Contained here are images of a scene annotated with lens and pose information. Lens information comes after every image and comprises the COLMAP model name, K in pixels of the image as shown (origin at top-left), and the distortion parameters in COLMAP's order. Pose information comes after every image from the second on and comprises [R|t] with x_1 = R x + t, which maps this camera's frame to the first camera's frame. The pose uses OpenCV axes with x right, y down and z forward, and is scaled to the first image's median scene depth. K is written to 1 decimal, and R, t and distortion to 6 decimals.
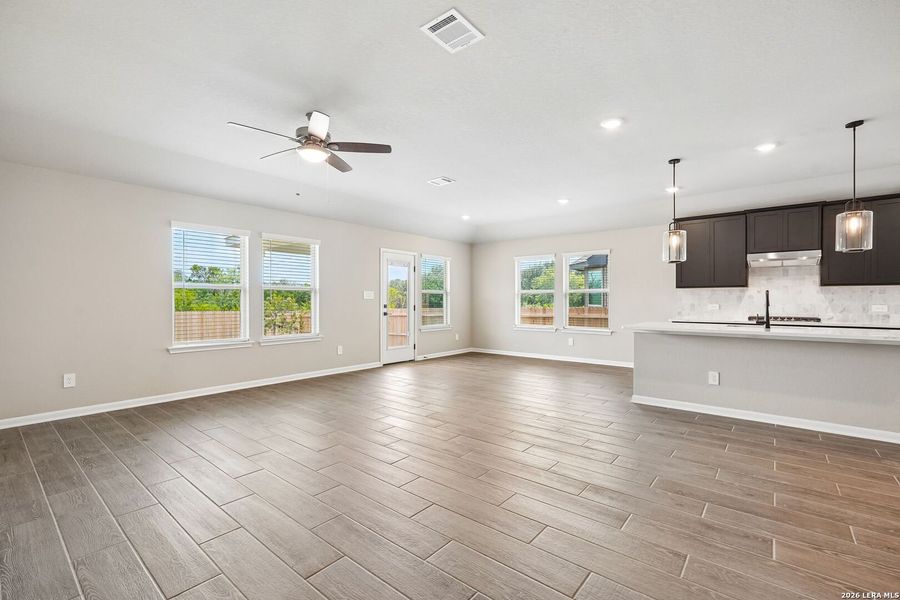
lens RADIAL K [[397.0, 0, 446.9], [0, 397.0, 300.5], [0, 0, 1]] dist [-0.016620, 0.008199]
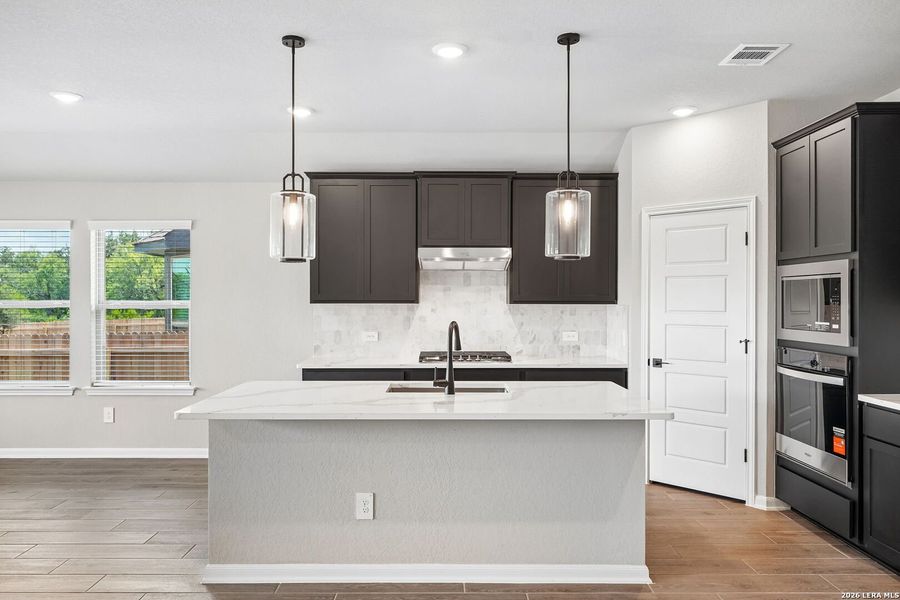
lens RADIAL K [[645.8, 0, 445.8], [0, 645.8, 300.7], [0, 0, 1]] dist [-0.001075, 0.001700]
pose [[0.765444, -0.001526, 0.643501, 0.170737], [0.000010, 0.999997, 0.002360, -0.039044], [-0.643503, -0.001800, 0.765442, 0.231881]]
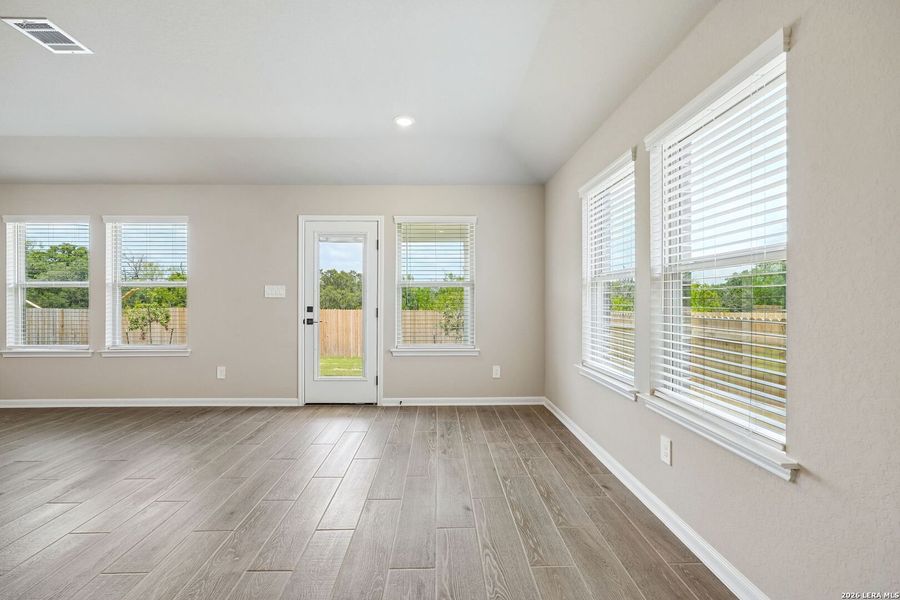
lens RADIAL K [[397.0, 0, 446.9], [0, 397.0, 300.5], [0, 0, 1]] dist [-0.016620, 0.008199]
pose [[0.657674, -0.000385, -0.753303, 0.545367], [0.001996, 0.999997, 0.001232, 0.000603], [0.753300, -0.002314, 0.657672, 0.921968]]
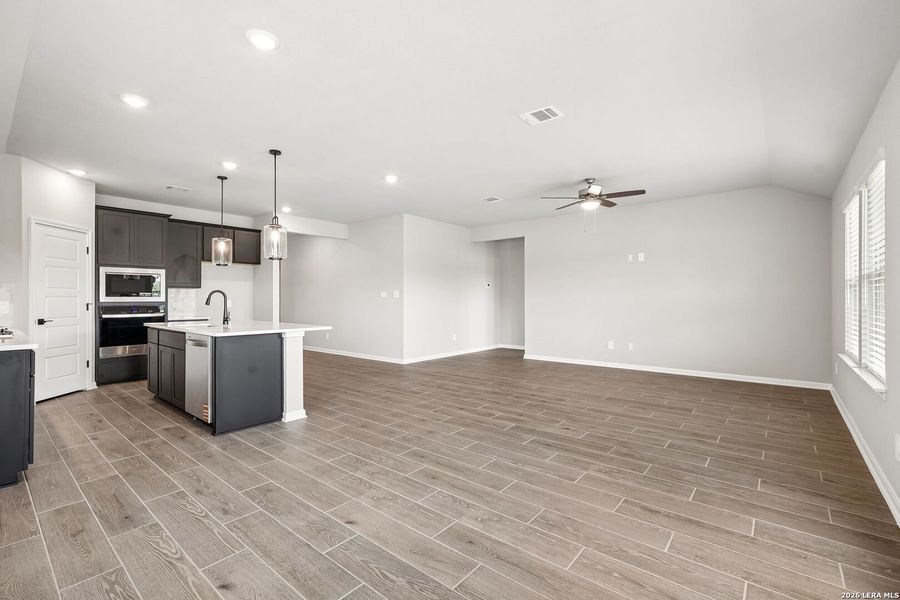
lens RADIAL K [[399.4, 0, 447.1], [0, 399.4, 296.3], [0, 0, 1]] dist [-0.007294, 0.000618]
pose [[-0.999986, 0.001246, 0.005123, 0.119671], [0.001212, 0.999978, -0.006577, -0.000710], [-0.005131, -0.006570, -0.999965, 1.458619]]
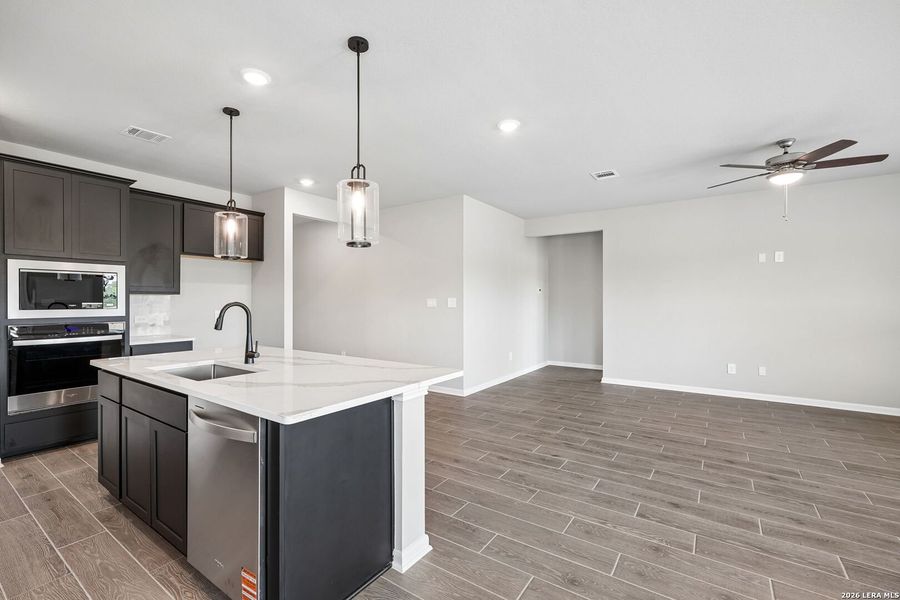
lens RADIAL K [[397.0, 0, 446.9], [0, 397.0, 300.5], [0, 0, 1]] dist [-0.016620, 0.008199]
pose [[-0.996259, -0.001206, -0.086406, 0.378423], [-0.001140, 0.999999, -0.000813, -0.020062], [0.086407, -0.000711, -0.996260, 1.130837]]
